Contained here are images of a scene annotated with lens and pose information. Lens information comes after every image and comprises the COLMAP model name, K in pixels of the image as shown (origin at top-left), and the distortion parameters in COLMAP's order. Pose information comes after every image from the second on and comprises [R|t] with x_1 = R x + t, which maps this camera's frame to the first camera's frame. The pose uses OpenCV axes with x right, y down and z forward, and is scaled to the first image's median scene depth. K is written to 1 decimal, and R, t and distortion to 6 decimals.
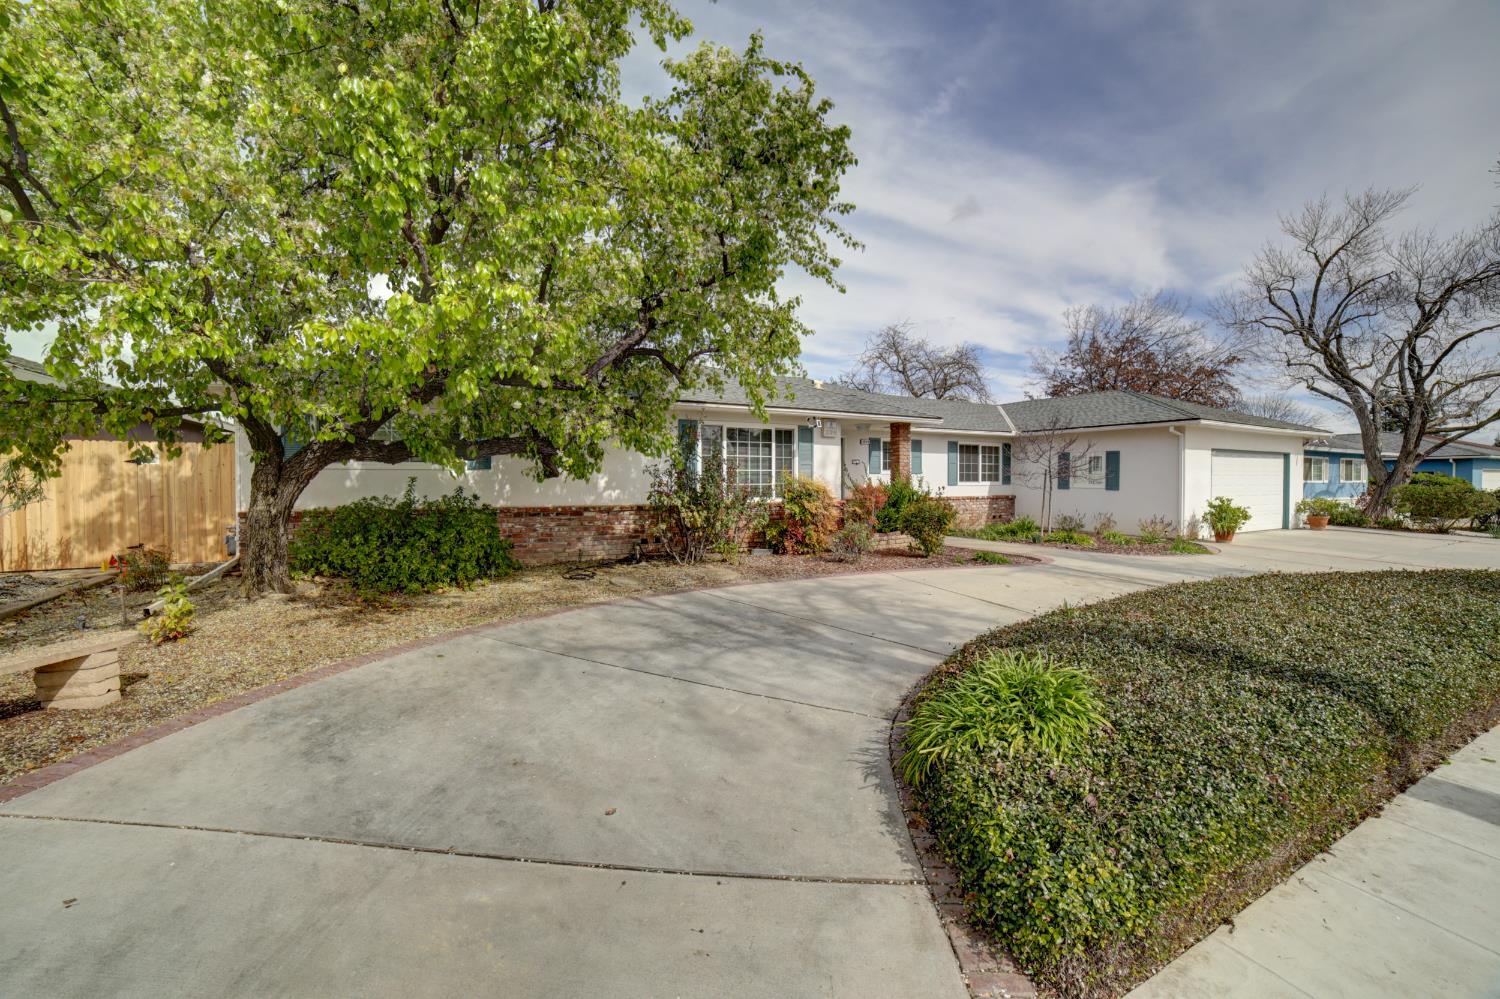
lens RADIAL K [[602.8, 0, 753.2], [0, 602.8, 490.2], [0, 0, 1]] dist [-0.079111, 0.035792]
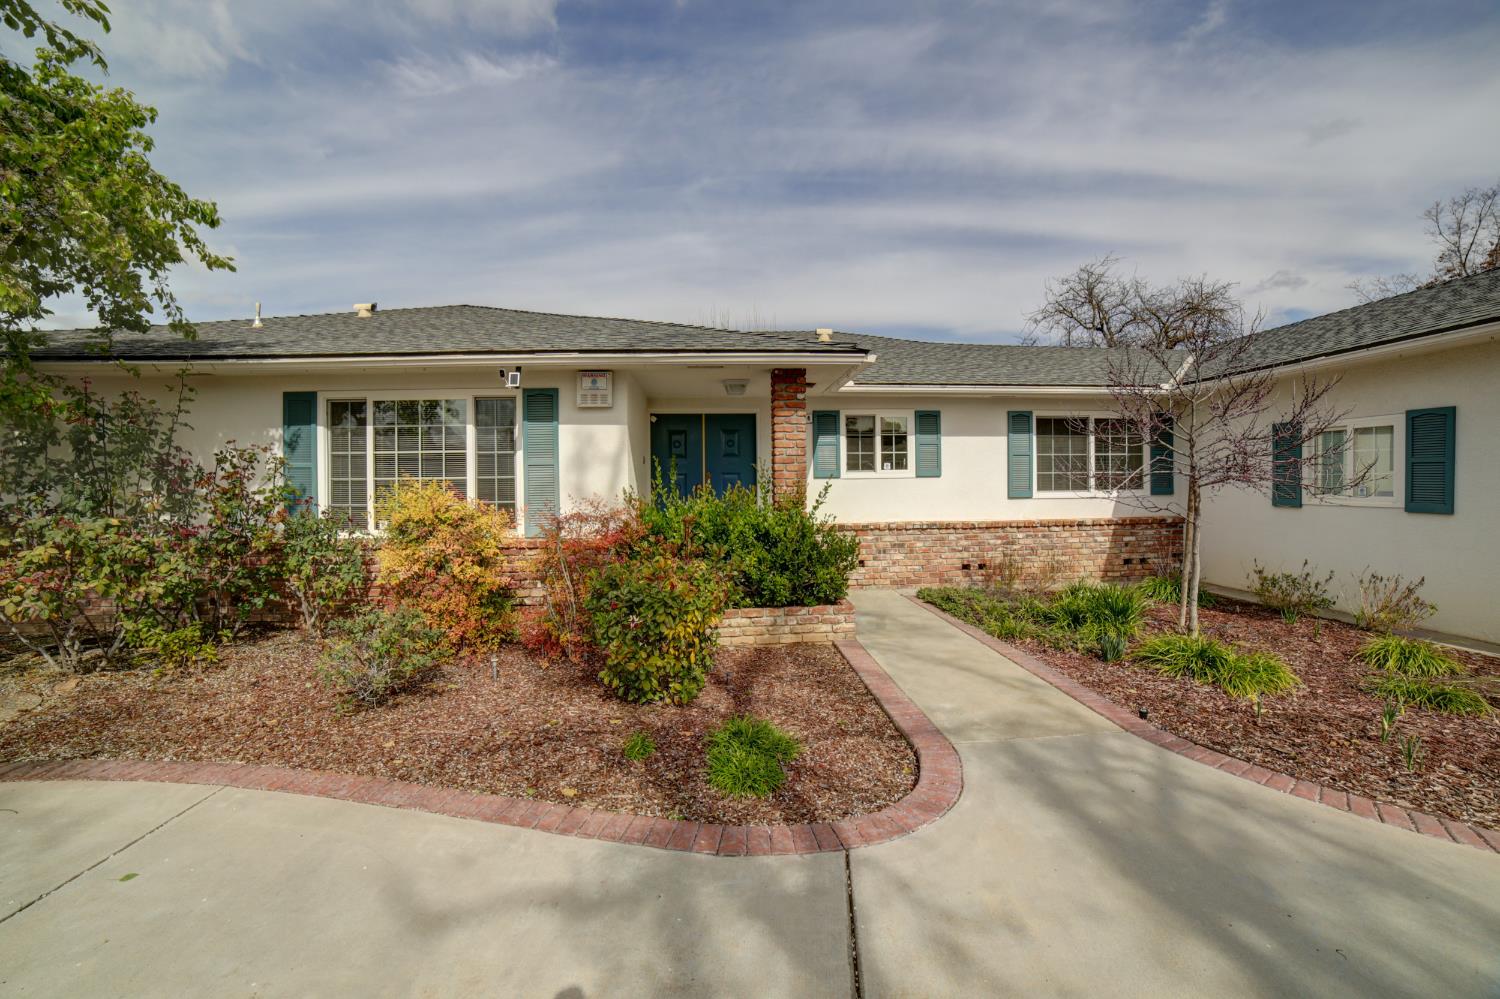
lens RADIAL K [[585.6, 0, 743.7], [0, 585.6, 479.6], [0, 0, 1]] dist [-0.090015, 0.026645]
pose [[0.910730, -0.007798, -0.412930, 0.318989], [0.001465, 0.999876, -0.015652, -0.016558], [0.413001, 0.013650, 0.910628, 0.458845]]
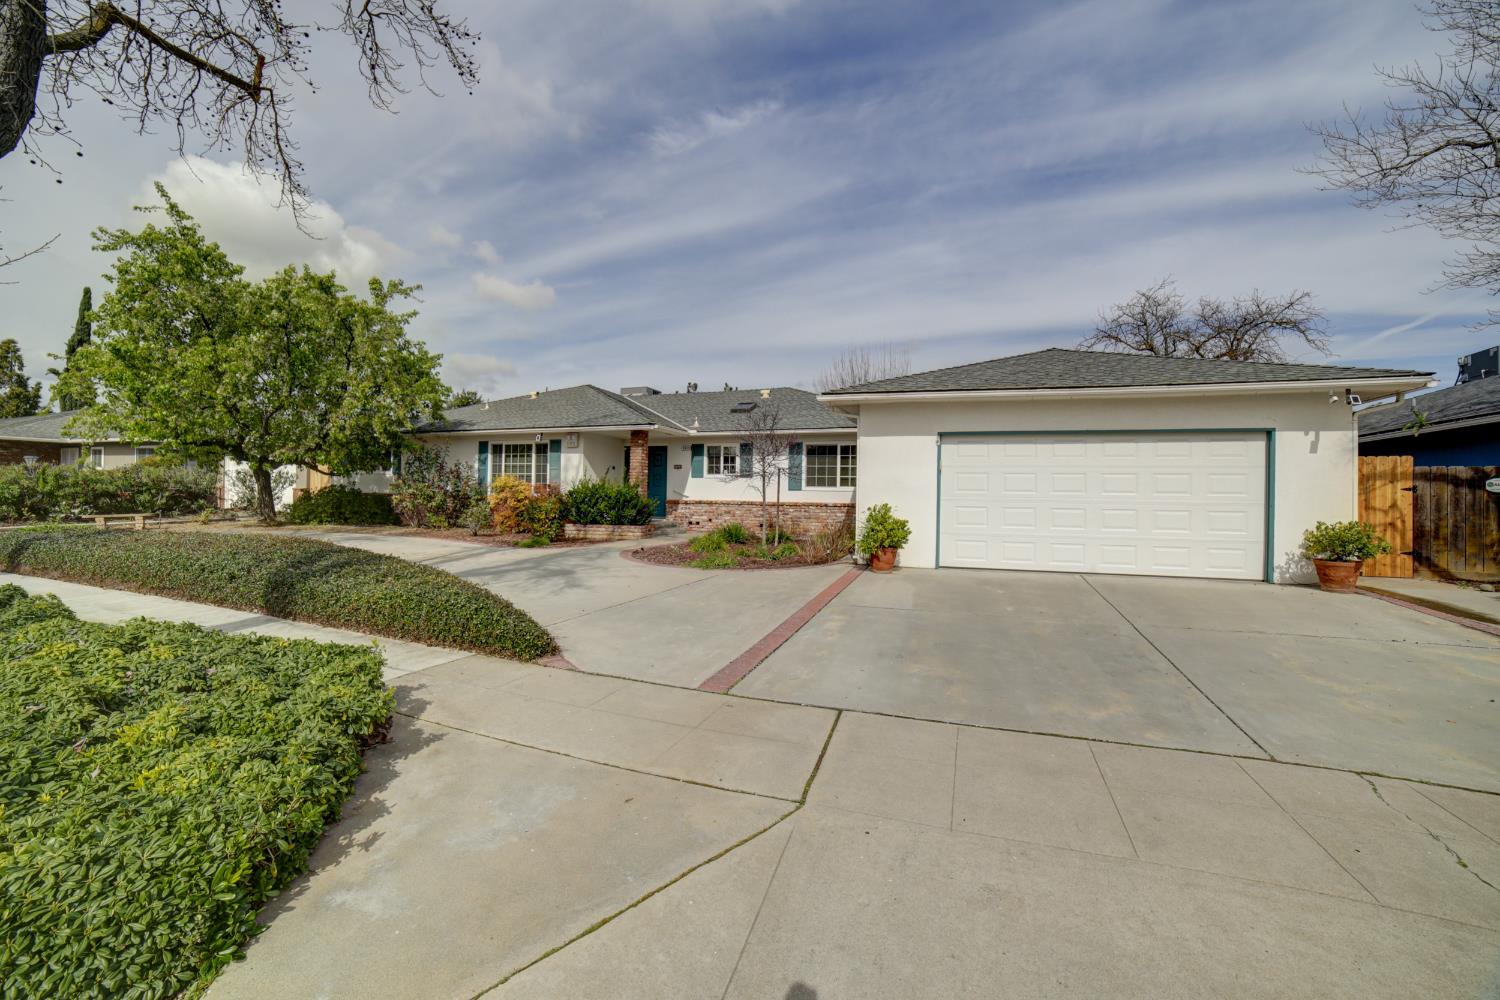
lens RADIAL K [[602.8, 0, 753.2], [0, 602.8, 490.7], [0, 0, 1]] dist [-0.079111, 0.035792]
pose [[0.673546, 0.006092, -0.739120, 0.970690], [-0.028731, 0.999426, -0.017944, 0.011159], [0.738587, 0.033322, 0.673334, 0.323776]]
